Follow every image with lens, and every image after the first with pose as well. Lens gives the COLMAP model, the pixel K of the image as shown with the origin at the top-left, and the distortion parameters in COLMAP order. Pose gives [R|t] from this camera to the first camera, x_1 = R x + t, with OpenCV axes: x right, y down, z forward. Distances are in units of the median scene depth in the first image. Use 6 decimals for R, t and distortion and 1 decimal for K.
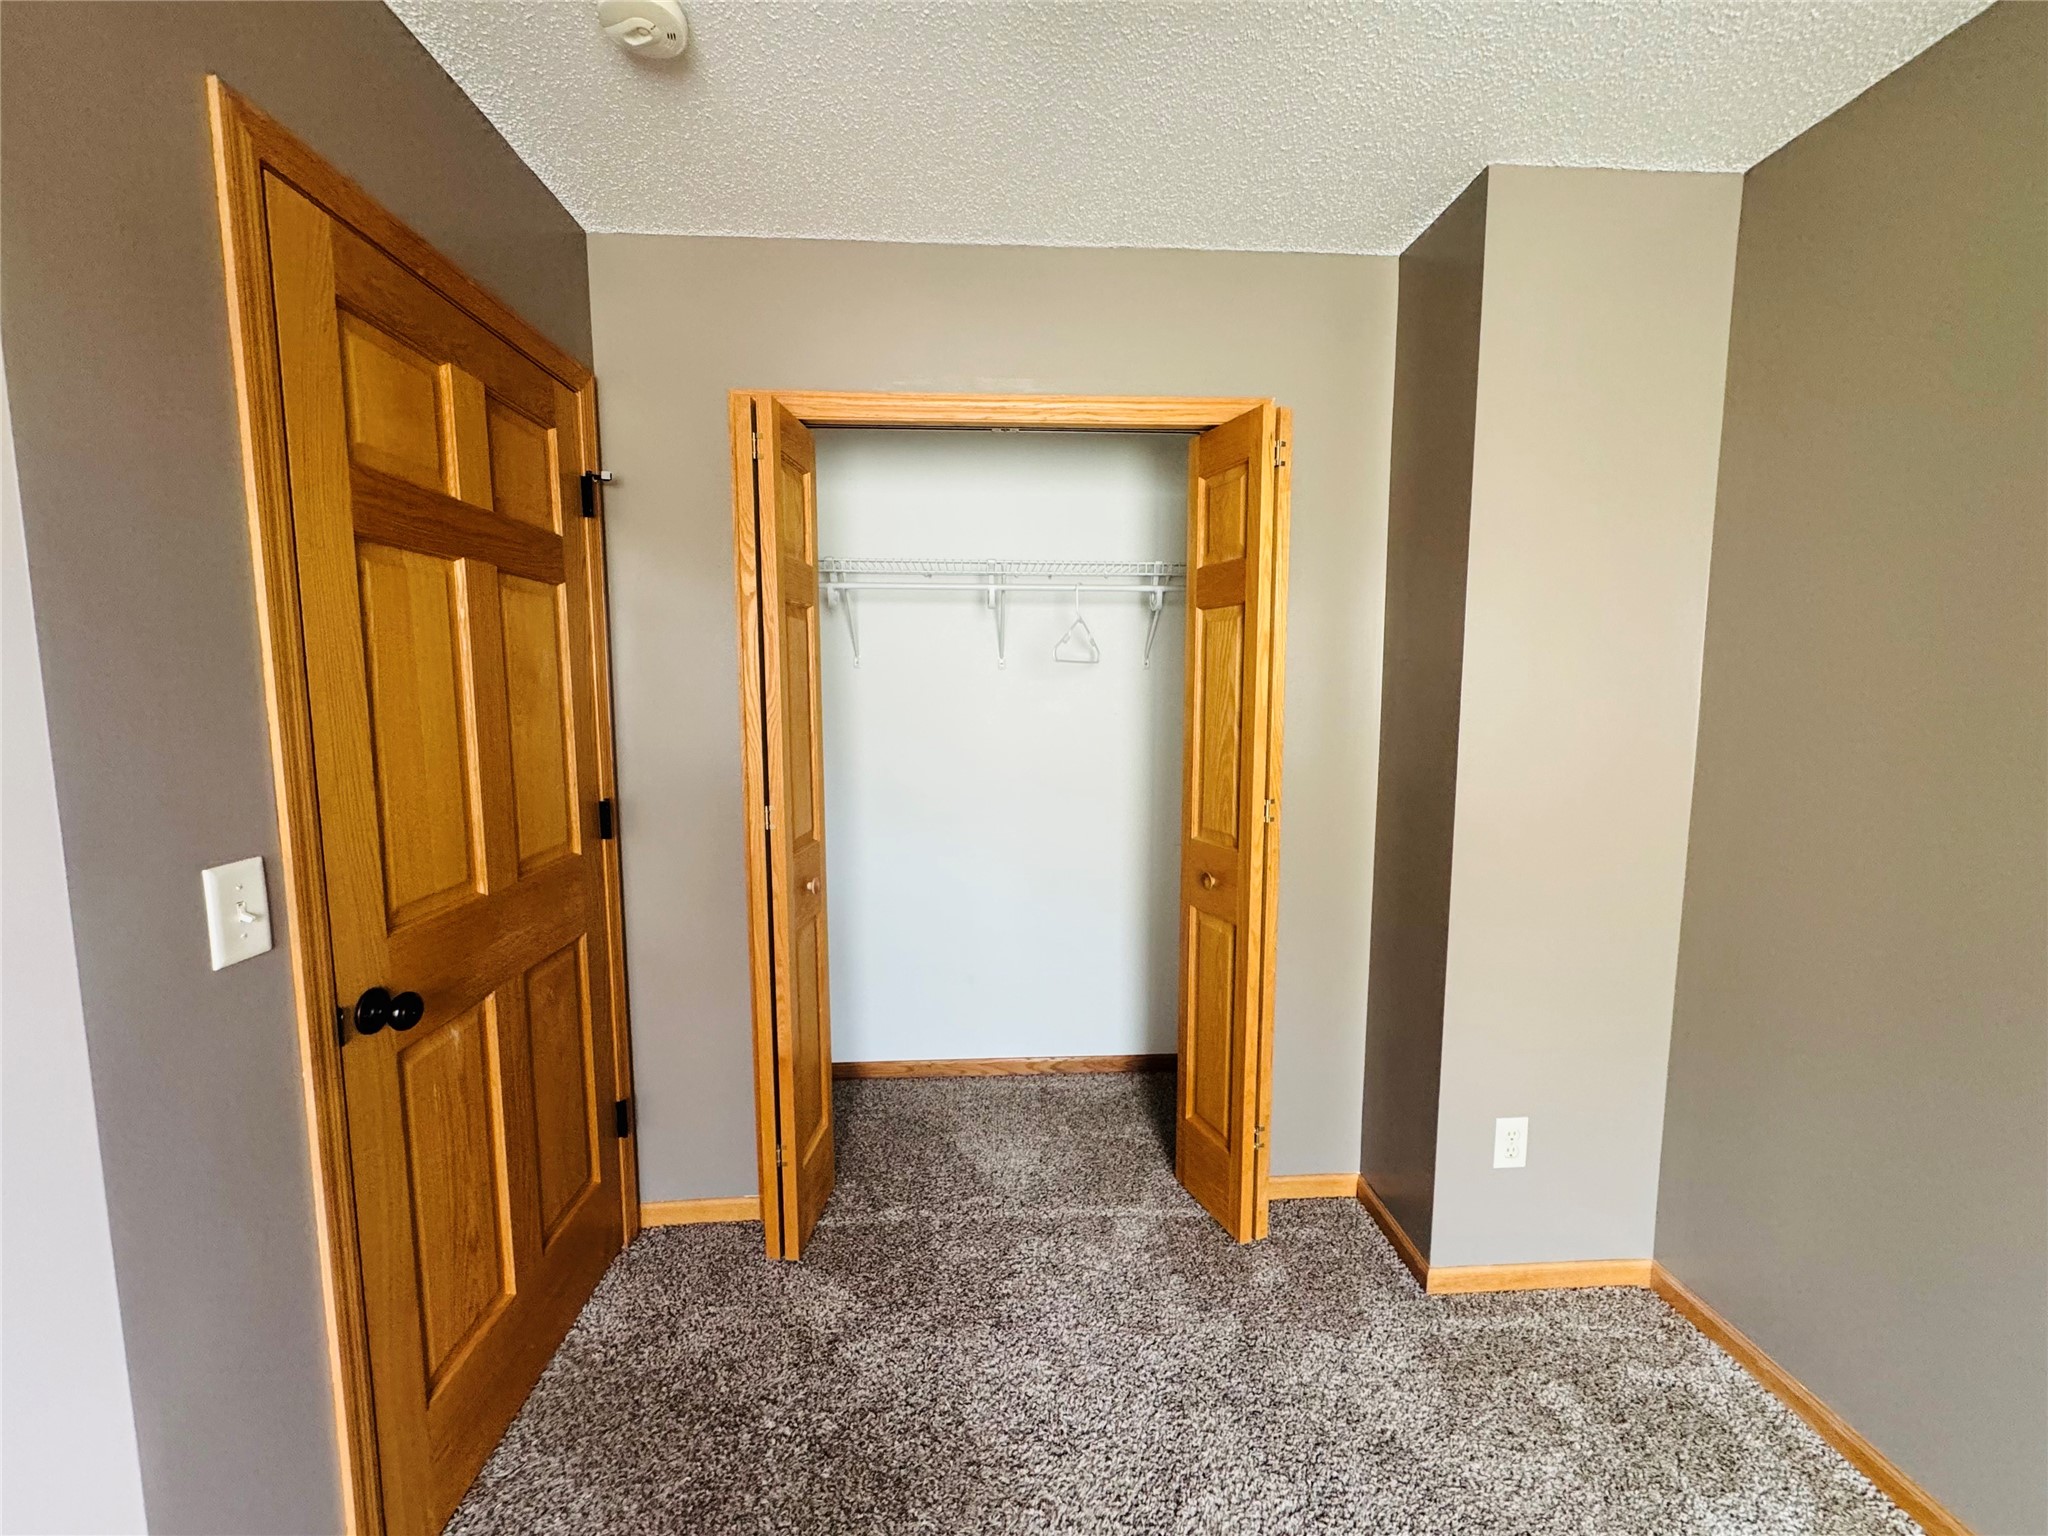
lens RADIAL K [[809.0, 0, 1022.2], [0, 809.0, 770.4], [0, 0, 1]] dist [-0.002440, 0.000452]
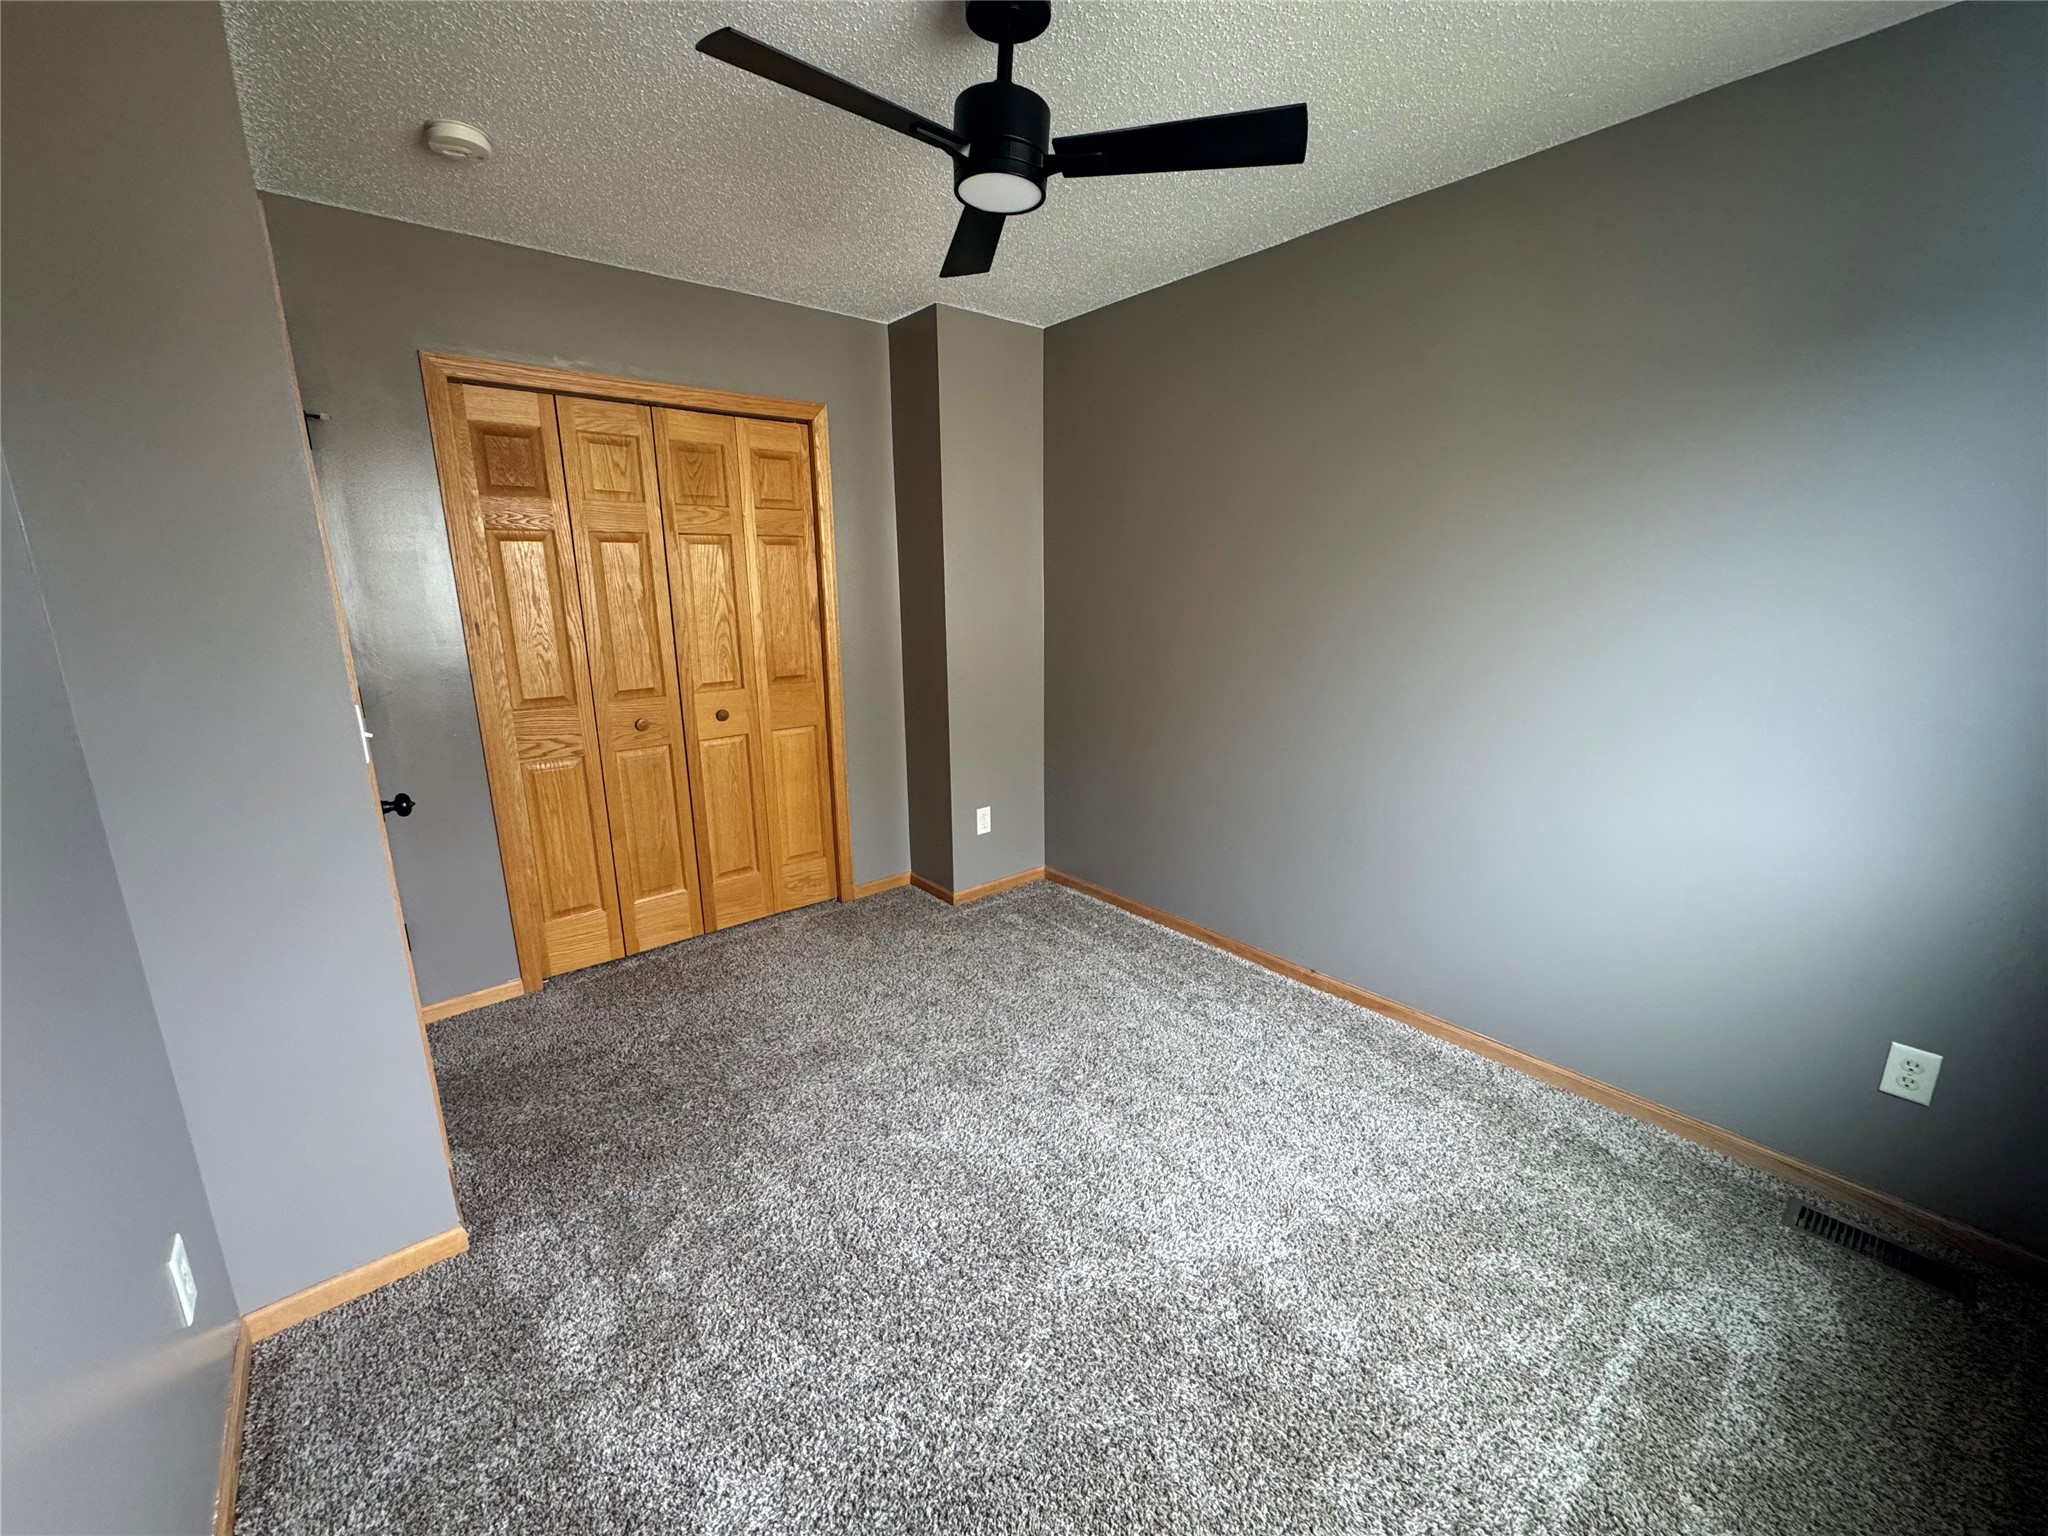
lens RADIAL K [[809.0, 0, 1023.6], [0, 809.0, 766.6], [0, 0, 1]] dist [-0.002440, 0.000452]
pose [[0.797437, -0.145184, 0.585675, -0.447495], [0.070983, 0.986454, 0.147886, 0.048196], [-0.599212, -0.076357, 0.796941, -0.610265]]
